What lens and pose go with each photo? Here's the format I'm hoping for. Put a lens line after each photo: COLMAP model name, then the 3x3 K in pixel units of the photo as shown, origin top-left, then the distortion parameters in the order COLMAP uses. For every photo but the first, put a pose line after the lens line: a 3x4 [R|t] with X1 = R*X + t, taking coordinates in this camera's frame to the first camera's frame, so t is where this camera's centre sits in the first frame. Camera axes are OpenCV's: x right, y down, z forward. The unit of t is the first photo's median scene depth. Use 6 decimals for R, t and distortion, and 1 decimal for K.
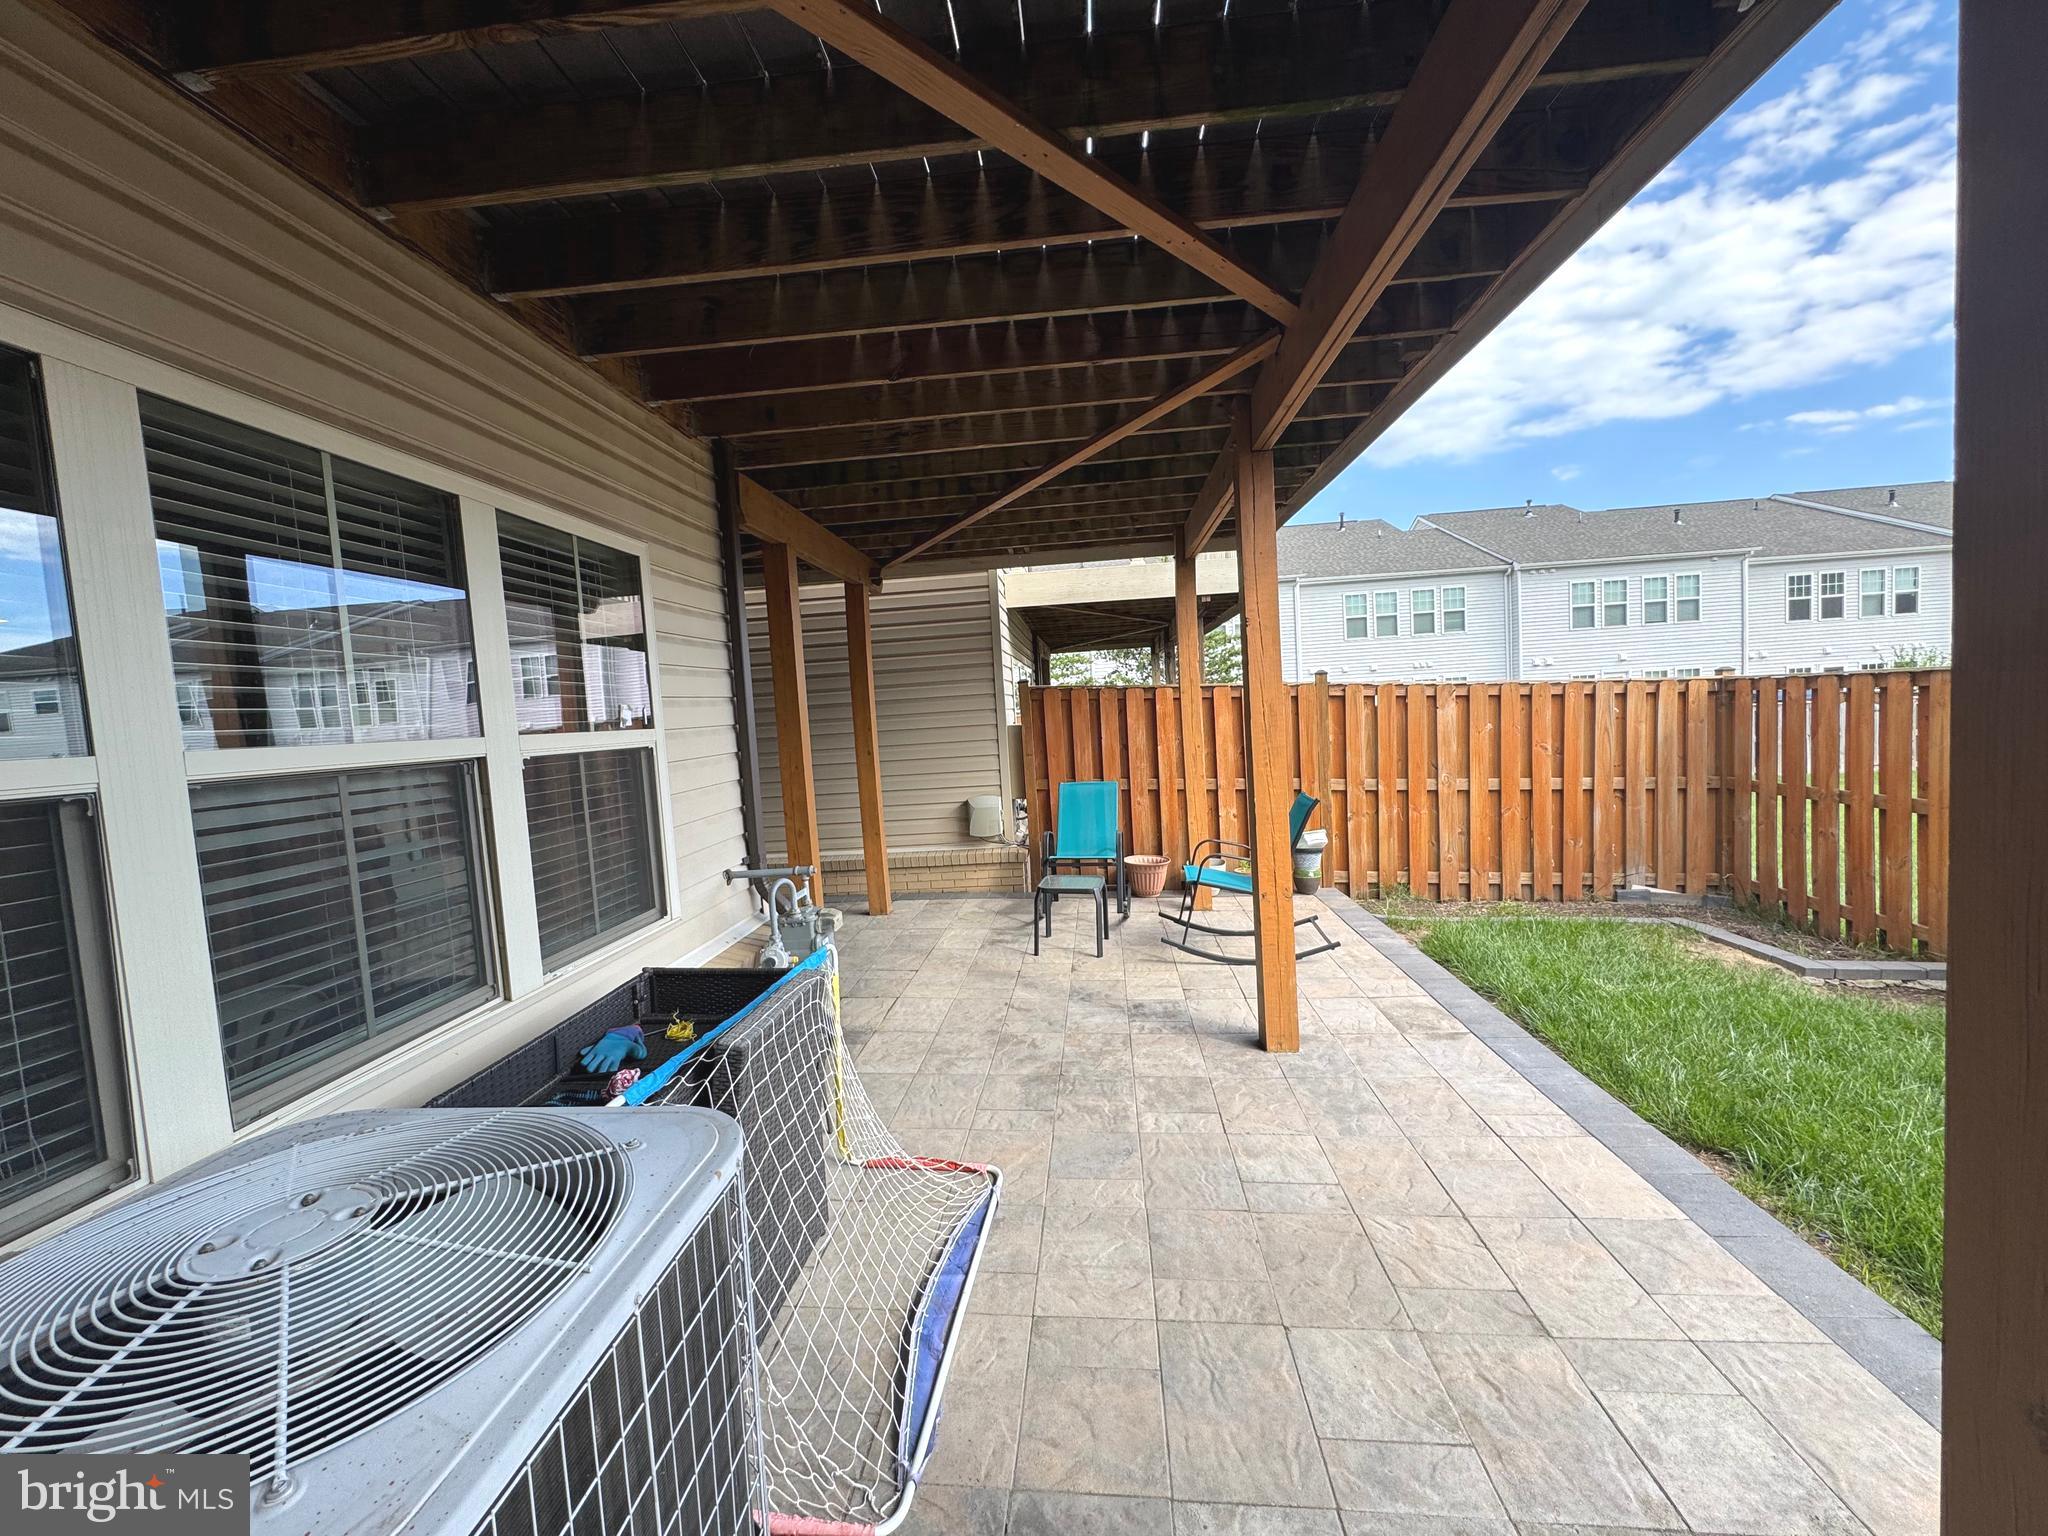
lens RADIAL K [[817.4, 0, 1025.6], [0, 817.4, 765.1], [0, 0, 1]] dist [-0.000712, -0.000070]
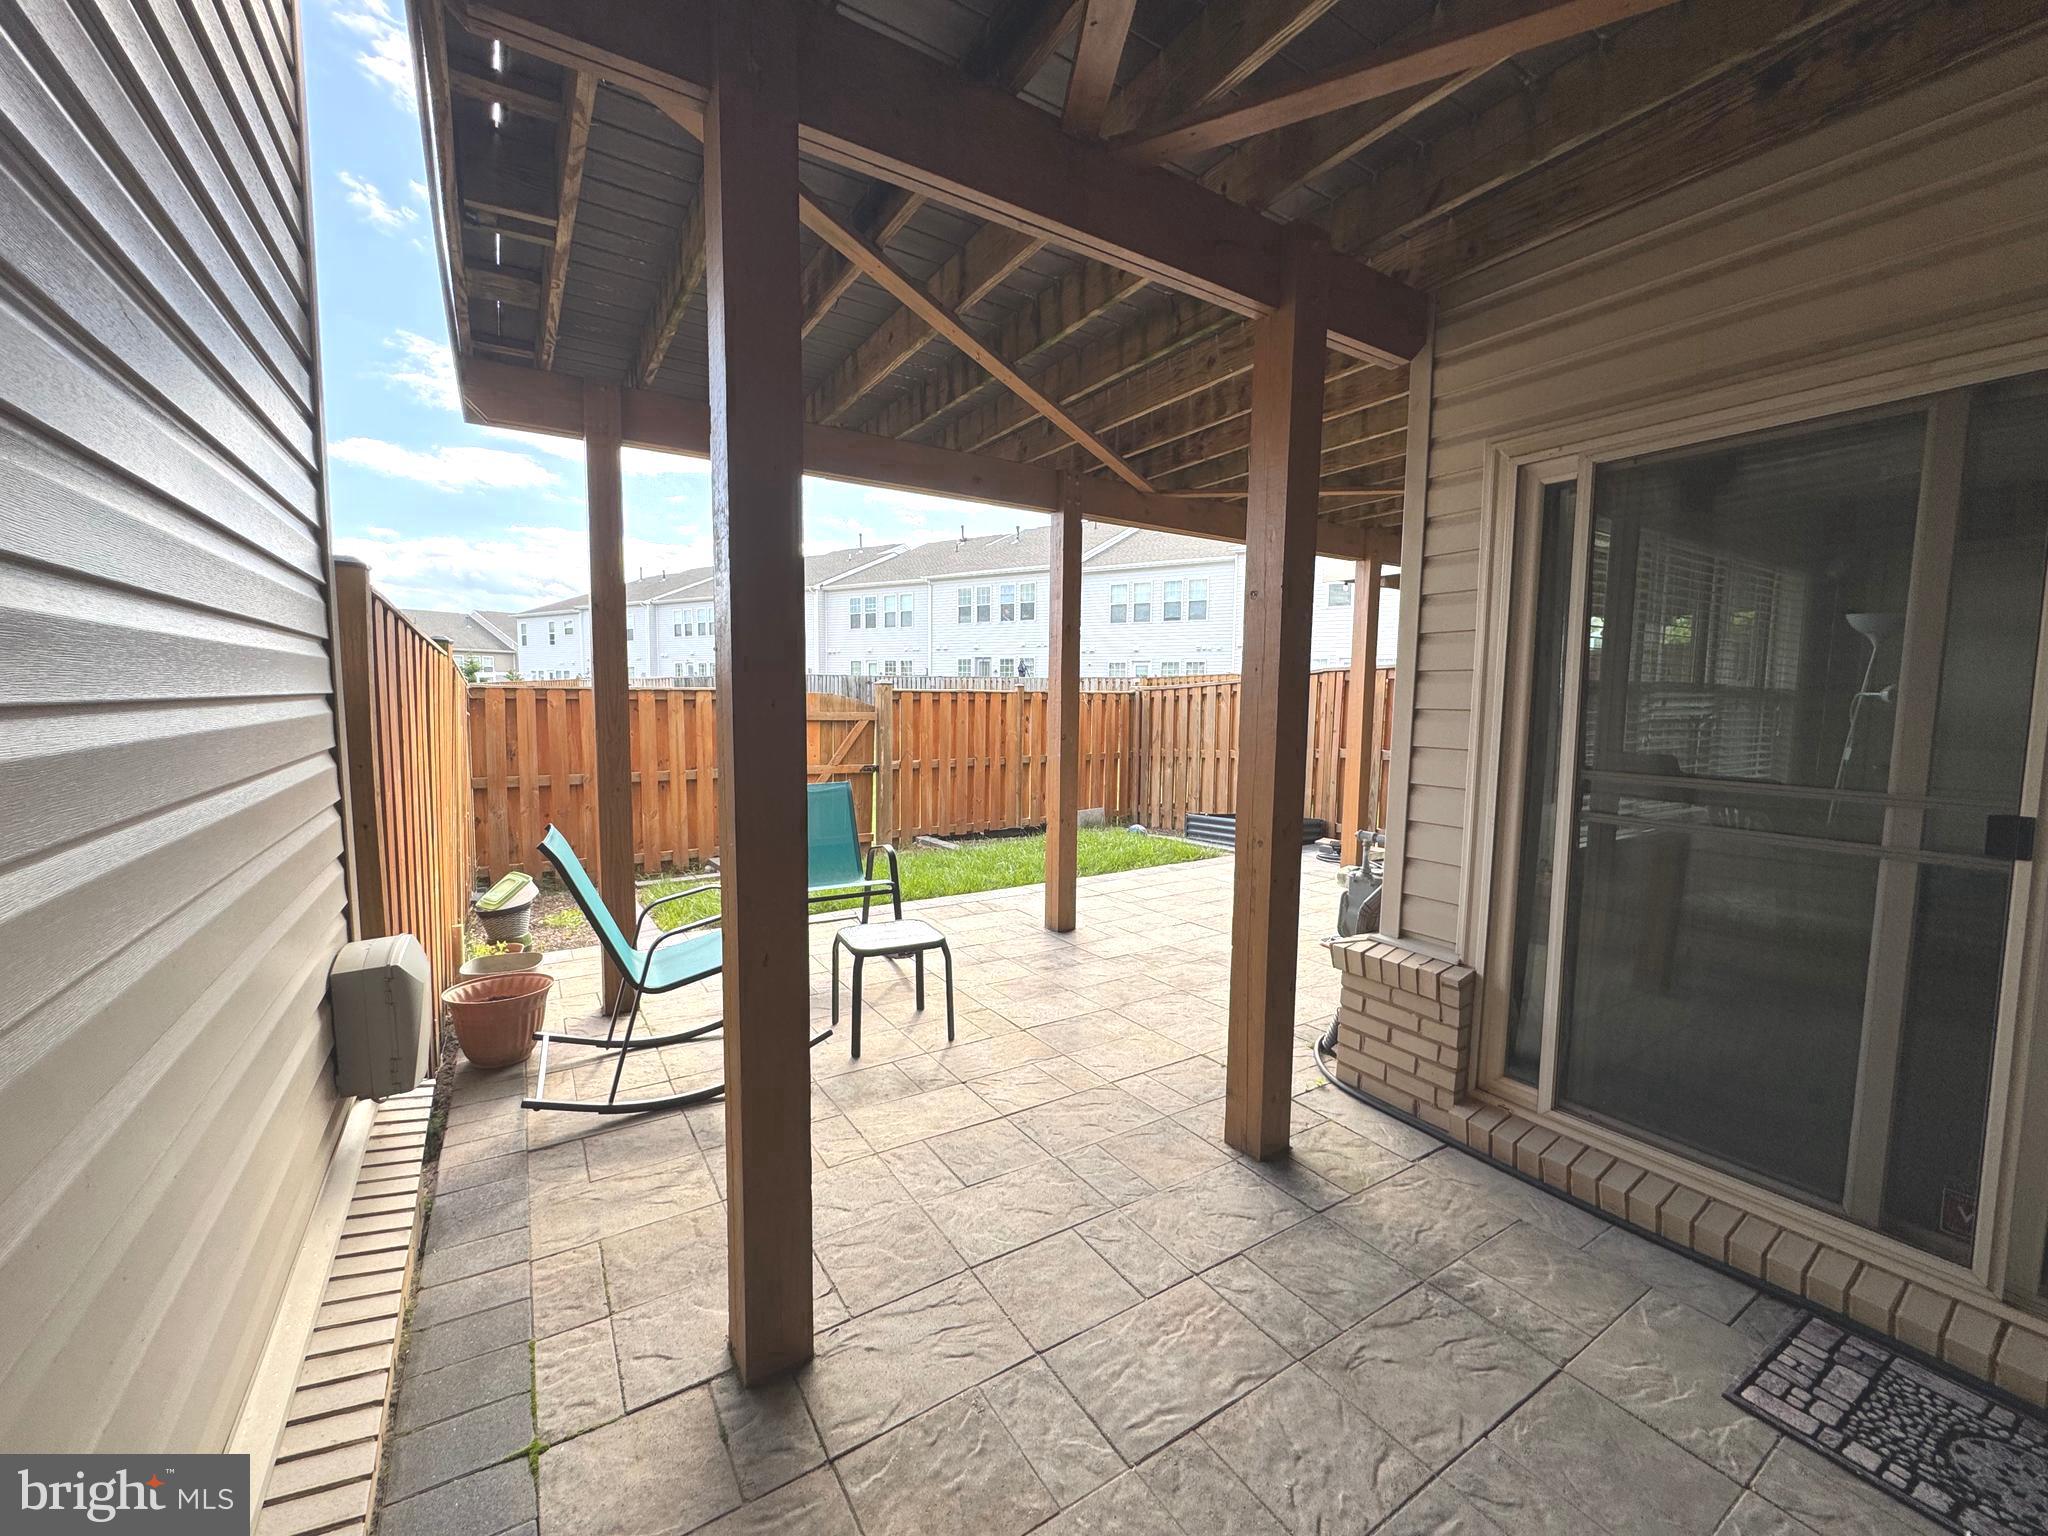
lens RADIAL K [[817.4, 0, 1025.6], [0, 817.4, 765.1], [0, 0, 1]] dist [-0.000712, -0.000070]
pose [[-0.606194, -0.017761, 0.795119, -0.433614], [0.077362, 0.993693, 0.081178, -0.032835], [-0.791546, 0.110722, -0.600996, 1.042219]]
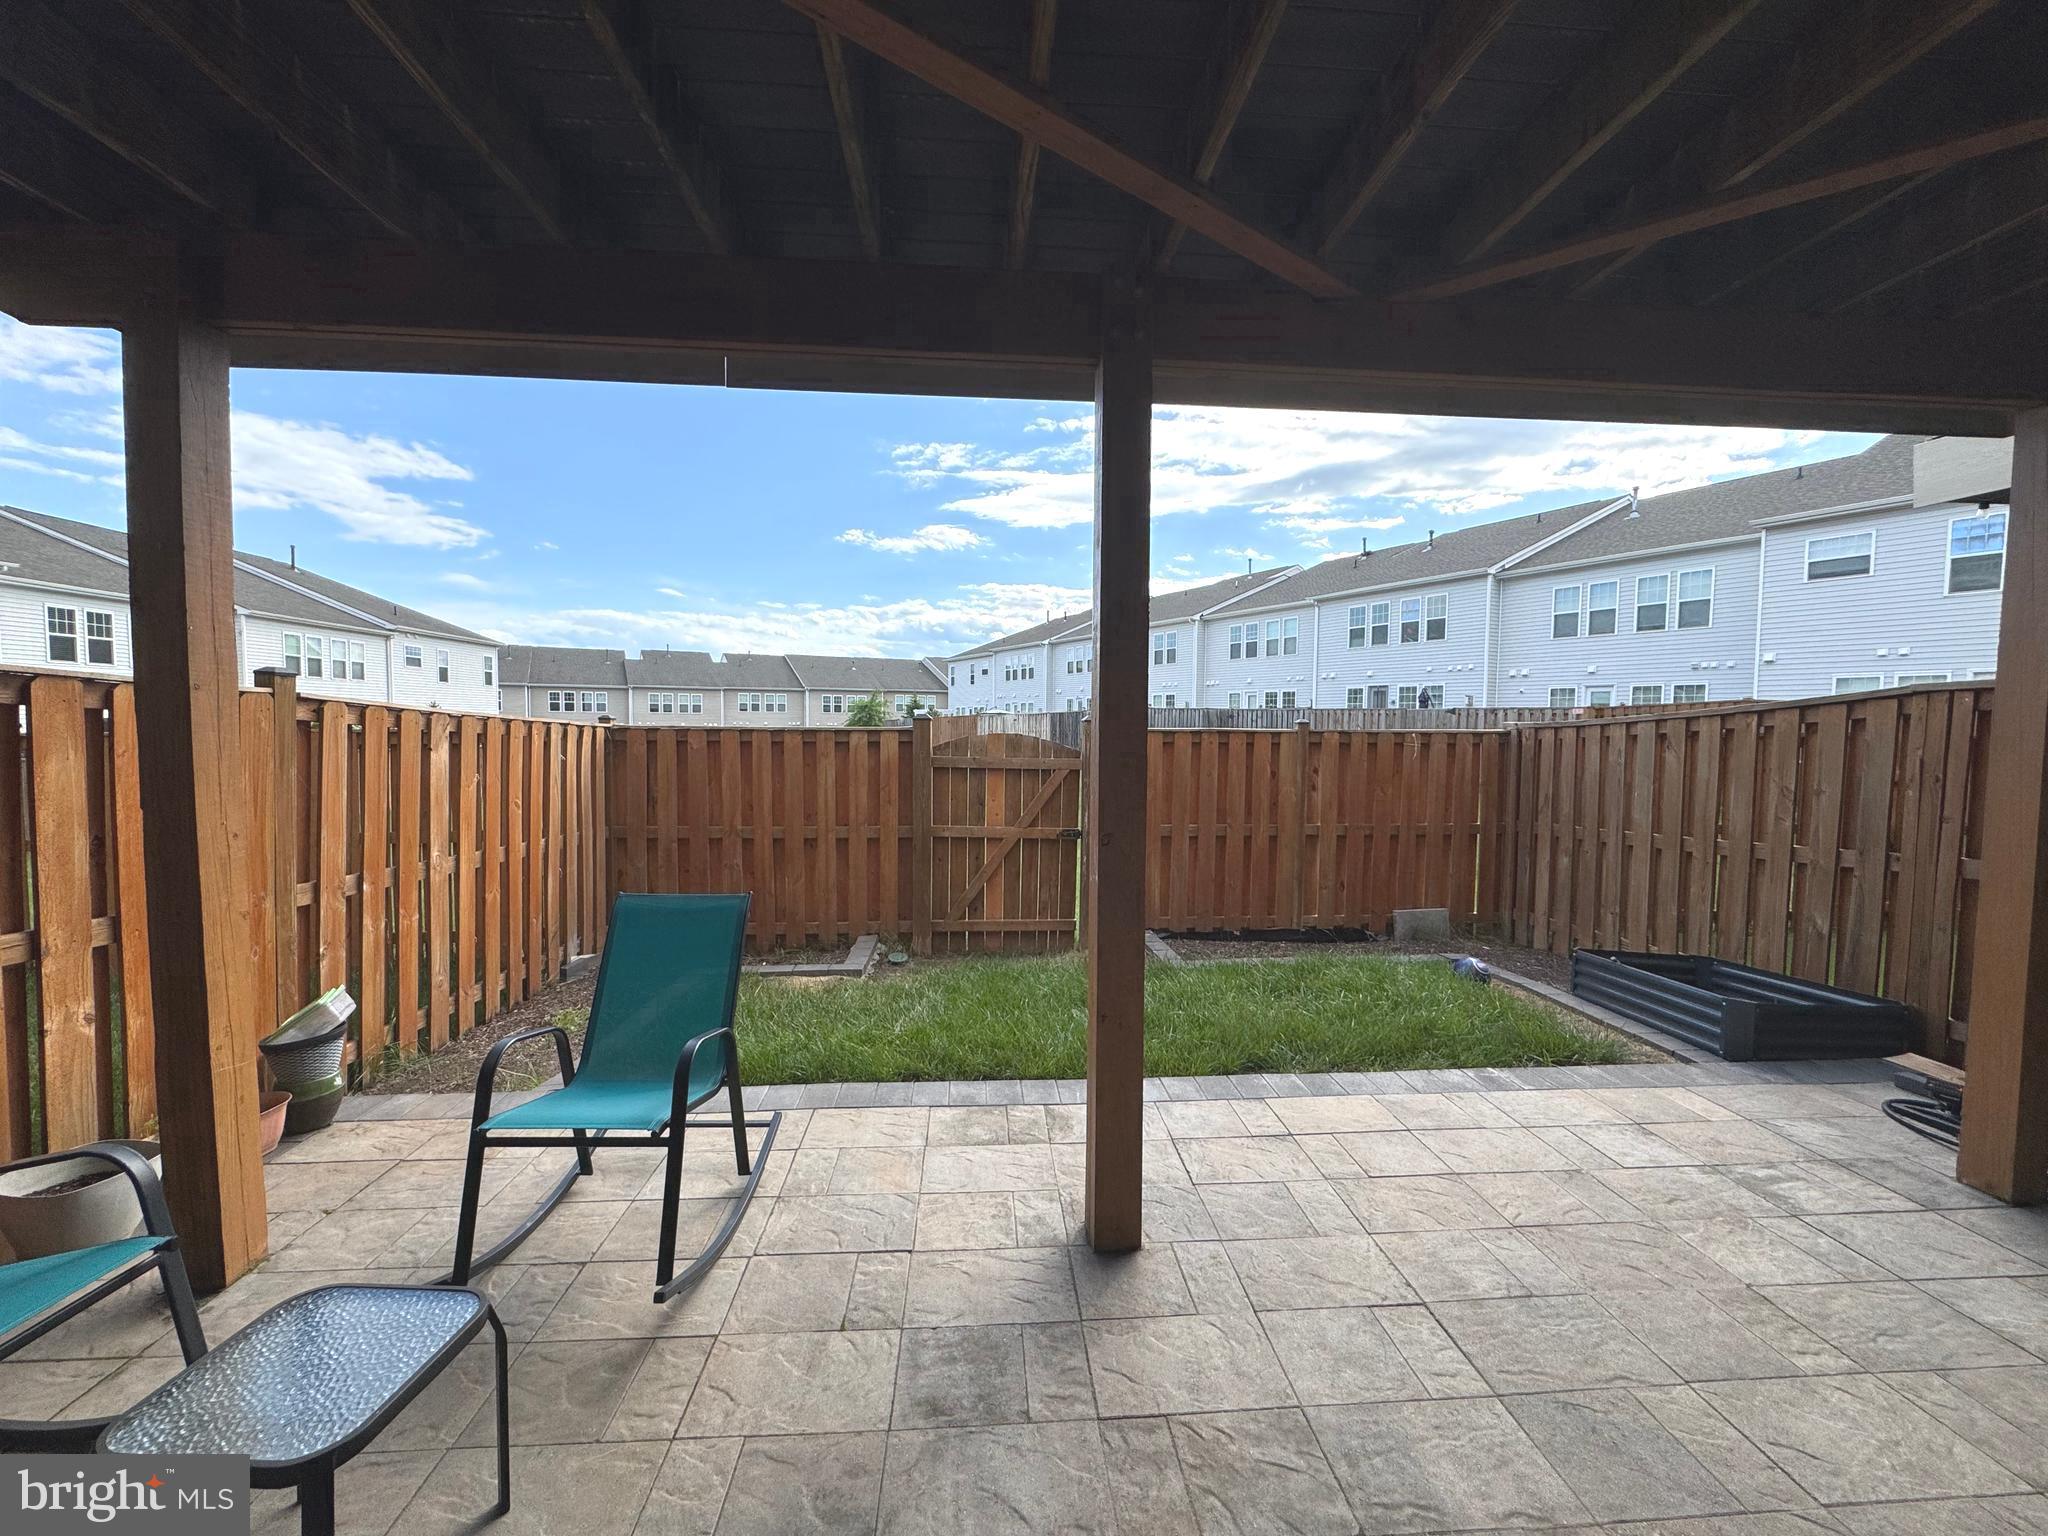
lens RADIAL K [[817.4, 0, 1025.6], [0, 817.4, 765.1], [0, 0, 1]] dist [-0.000712, -0.000070]
pose [[-0.155572, 0.005927, 0.987807, -0.195214], [0.065489, 0.997844, 0.004327, -0.030428], [-0.985651, 0.065364, -0.155625, 0.641266]]
